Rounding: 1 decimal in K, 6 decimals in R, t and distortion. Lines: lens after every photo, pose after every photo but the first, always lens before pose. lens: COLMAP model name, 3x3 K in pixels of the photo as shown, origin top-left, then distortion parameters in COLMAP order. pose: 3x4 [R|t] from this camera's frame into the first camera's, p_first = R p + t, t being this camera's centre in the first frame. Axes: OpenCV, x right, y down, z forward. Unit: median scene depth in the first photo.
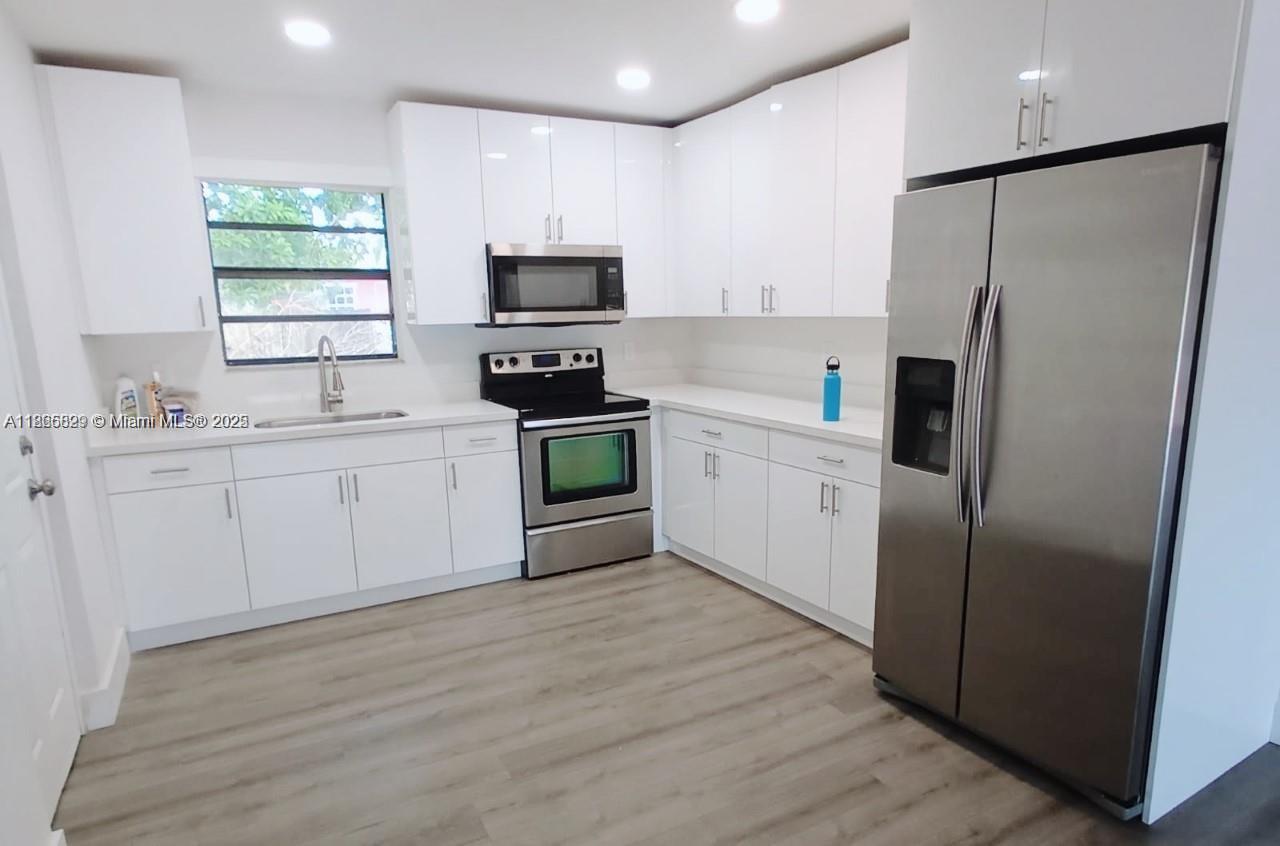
lens RADIAL K [[783.3, 0, 642.0], [0, 783.3, 468.8], [0, 0, 1]] dist [-0.000640, 0.000430]
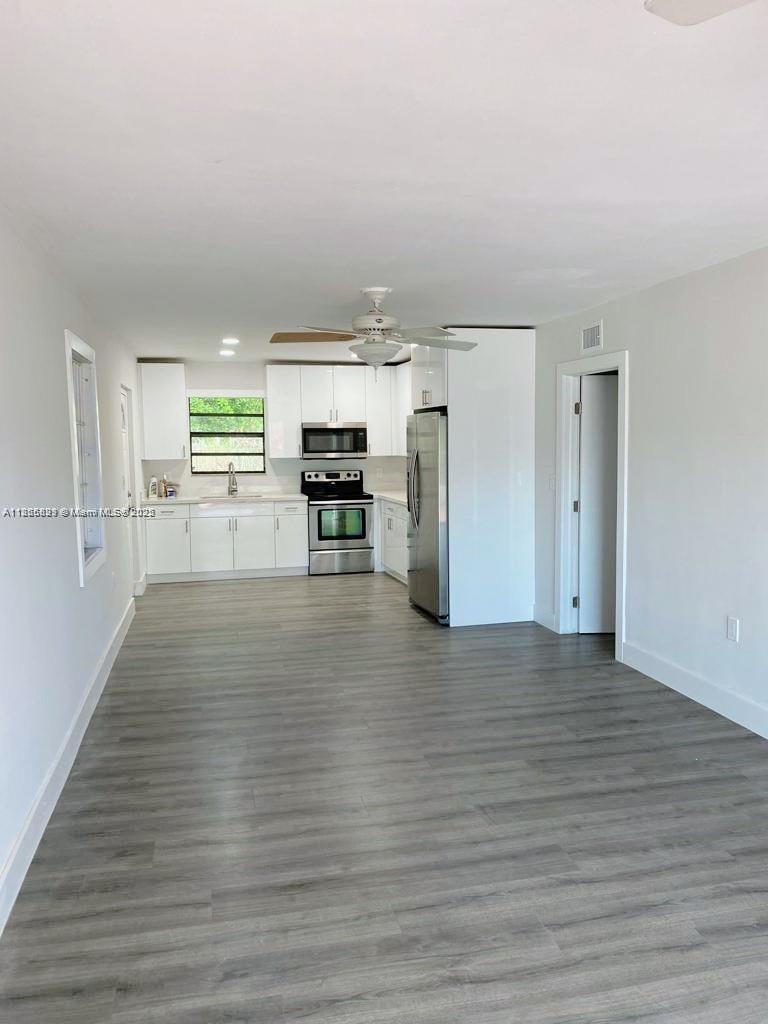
lens RADIAL K [[802.4, 0, 384.0], [0, 802.4, 512.0], [0, 0, 1]] dist [0.034567, -0.006616]
pose [[0.963239, 0.032599, -0.266659, 0.630447], [-0.063283, 0.992211, -0.107296, 0.191715], [0.261085, 0.120227, 0.957800, -1.075798]]
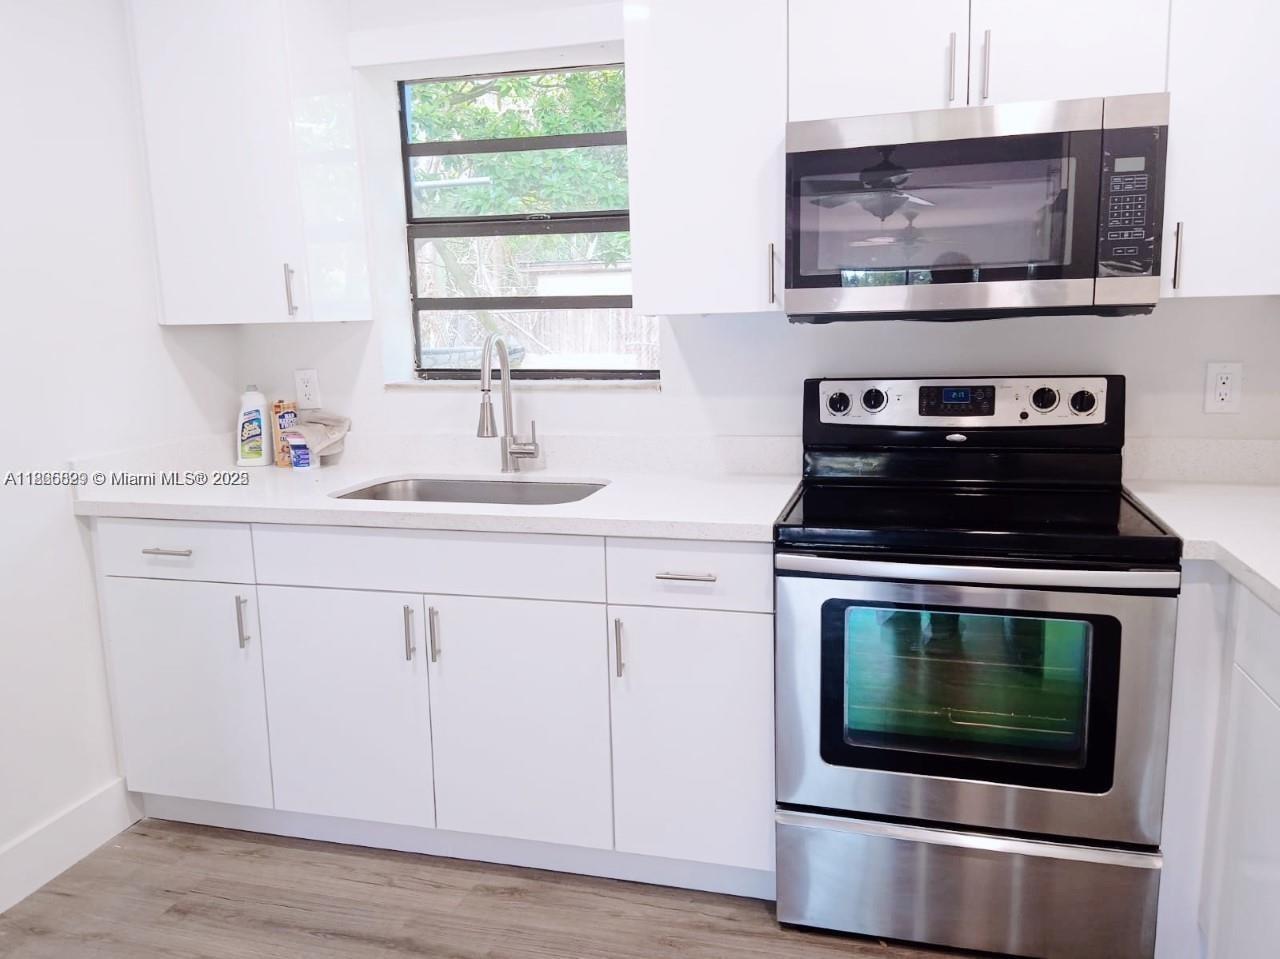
lens RADIAL K [[1003.0, 0, 618.5], [0, 1003.0, 478.3], [0, 0, 1]] dist [0.034567, -0.006616]
pose [[0.713131, 0.119187, -0.690825, 0.138143], [-0.132525, 0.990593, 0.034102, -0.100024], [0.688391, 0.067233, 0.722218, 0.533645]]
